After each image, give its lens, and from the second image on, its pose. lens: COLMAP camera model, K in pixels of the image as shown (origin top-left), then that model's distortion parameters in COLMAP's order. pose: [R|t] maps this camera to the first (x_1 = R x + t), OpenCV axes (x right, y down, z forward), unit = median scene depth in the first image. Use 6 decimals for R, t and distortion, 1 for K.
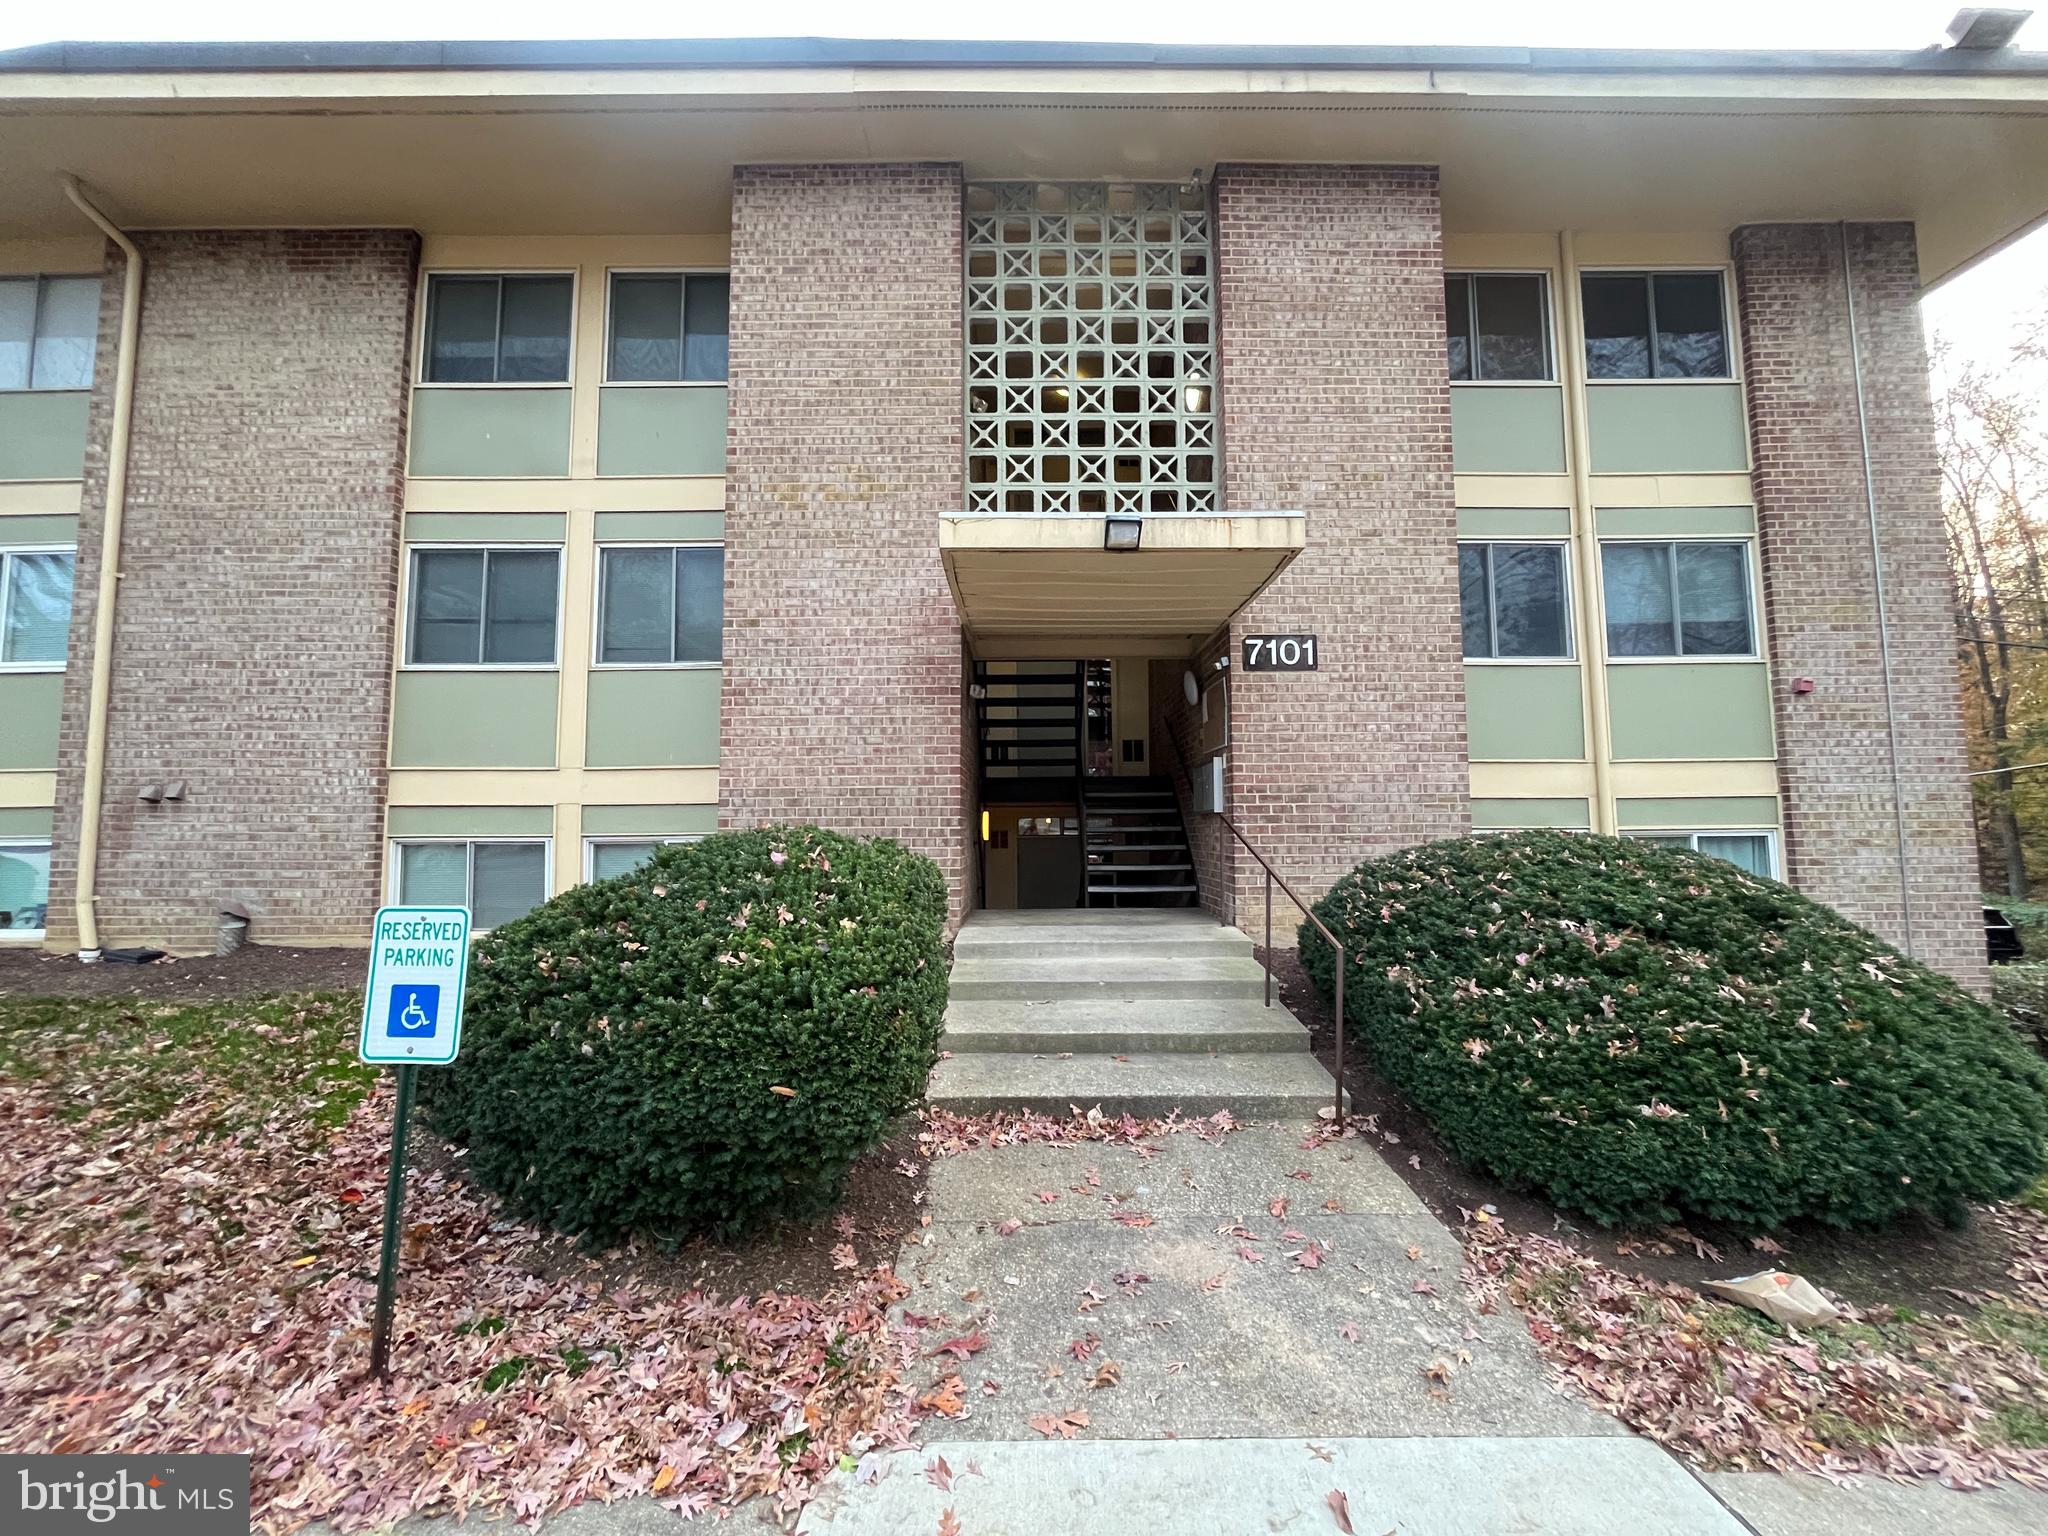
lens RADIAL K [[820.1, 0, 1029.4], [0, 820.1, 764.1], [0, 0, 1]] dist [-0.004133, -0.000956]
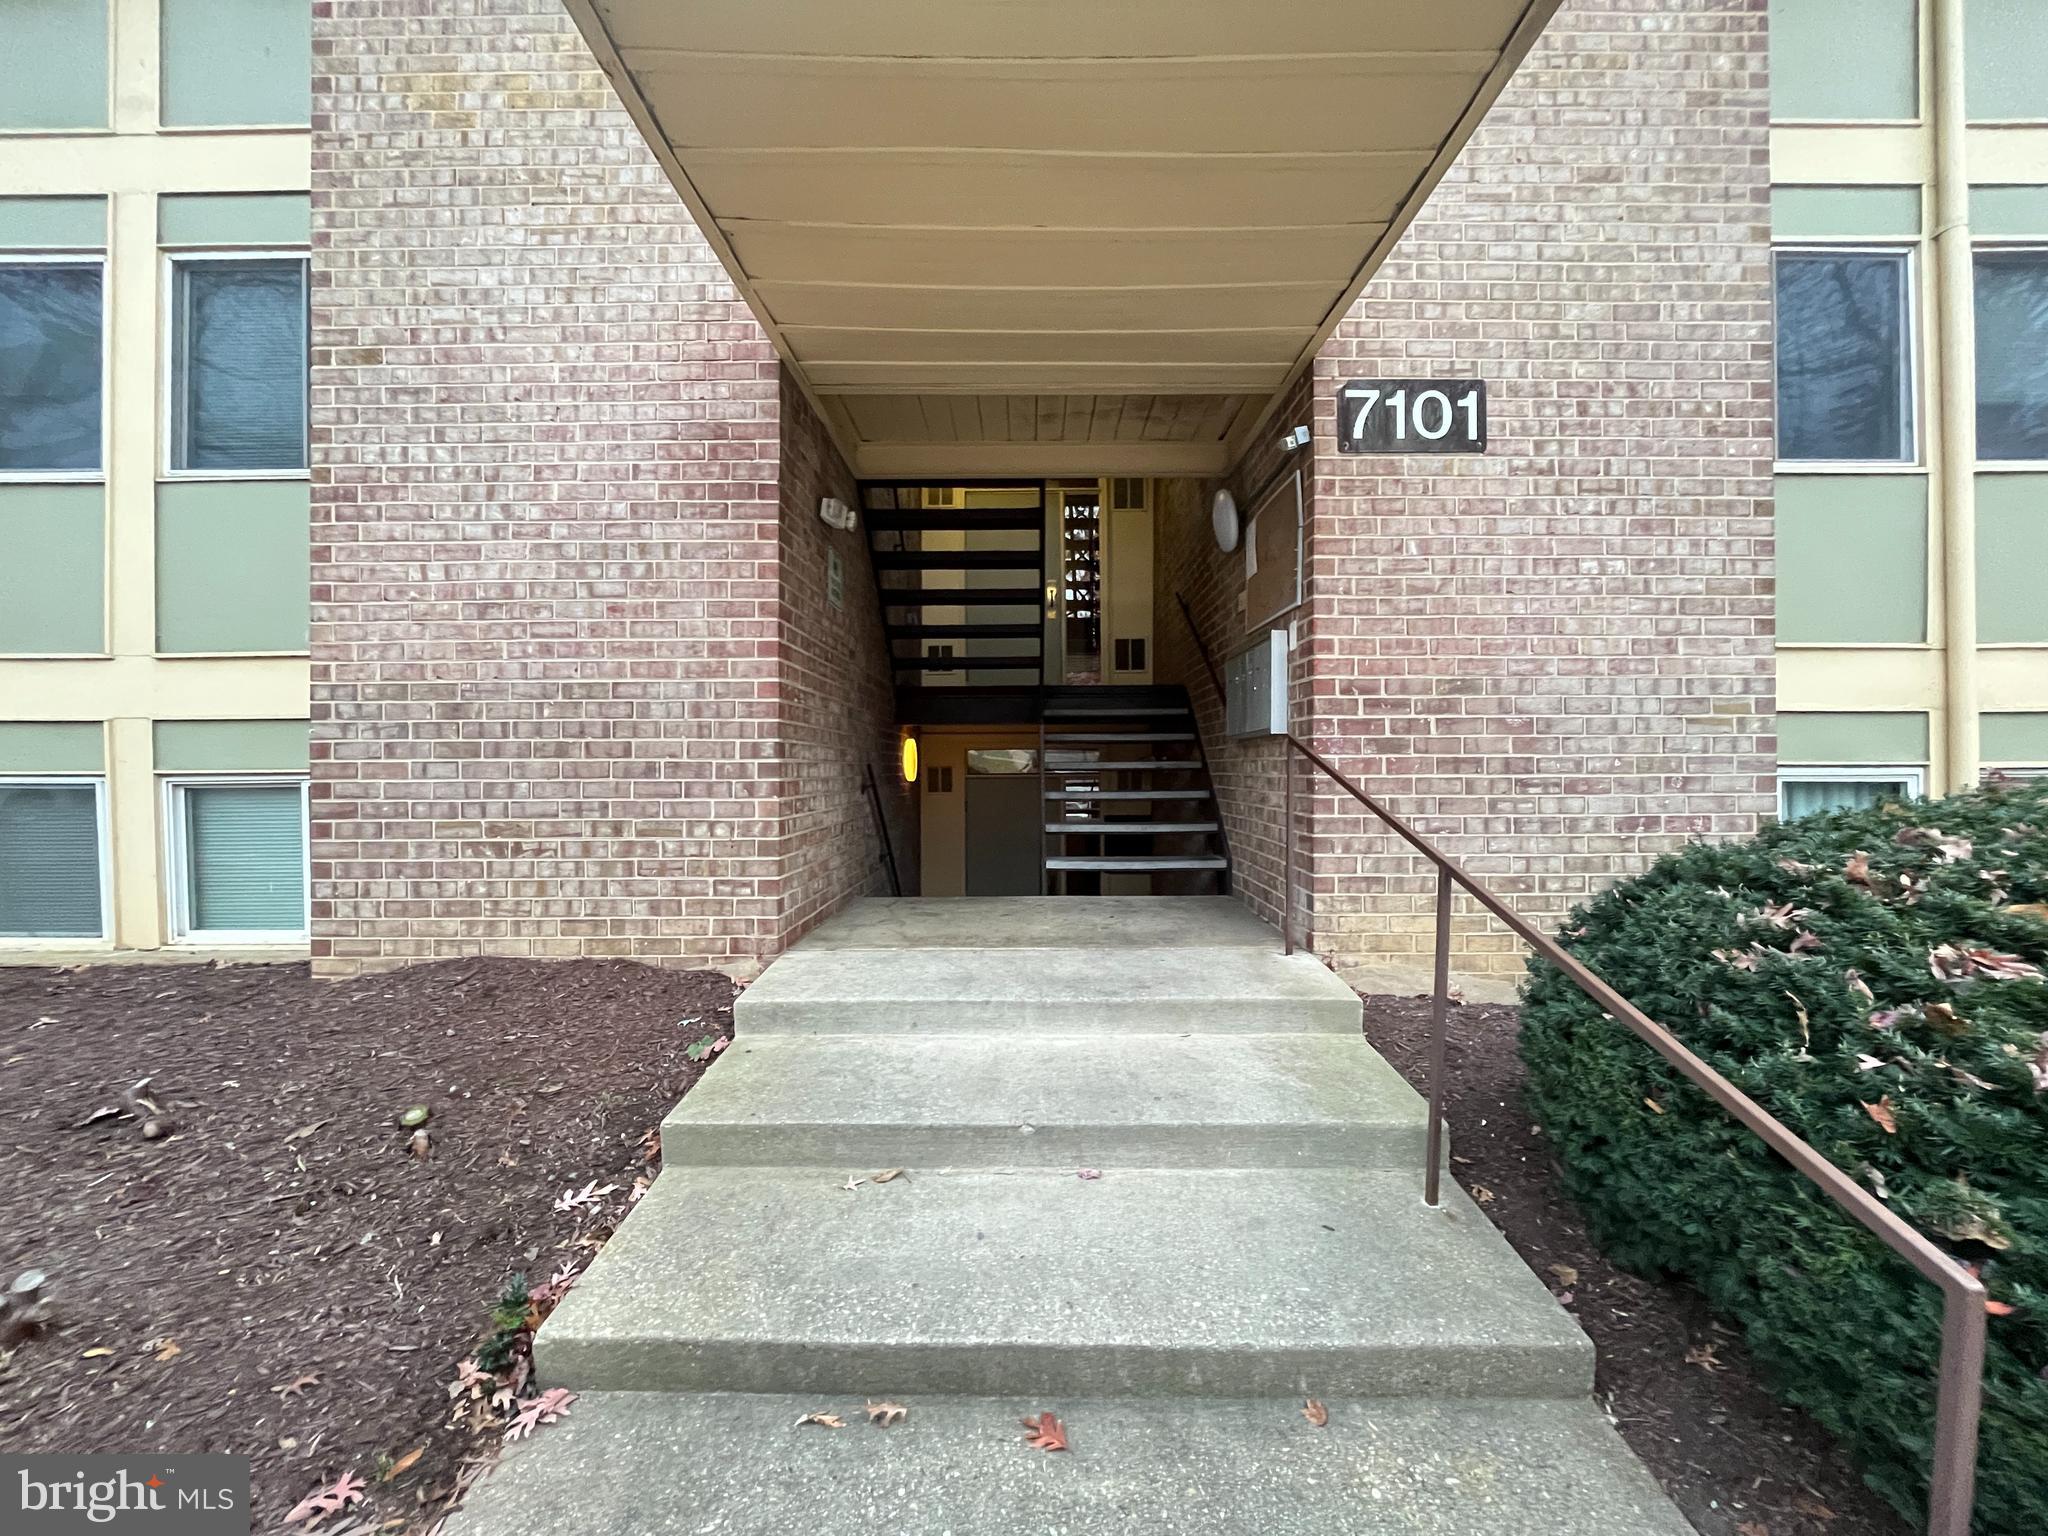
lens RADIAL K [[820.1, 0, 1029.4], [0, 820.1, 764.1], [0, 0, 1]] dist [-0.004133, -0.000956]
pose [[0.999979, 0.002463, -0.005986, 0.073625], [-0.001992, 0.996997, 0.077408, 0.038687], [0.006159, -0.077395, 0.996981, 0.478943]]
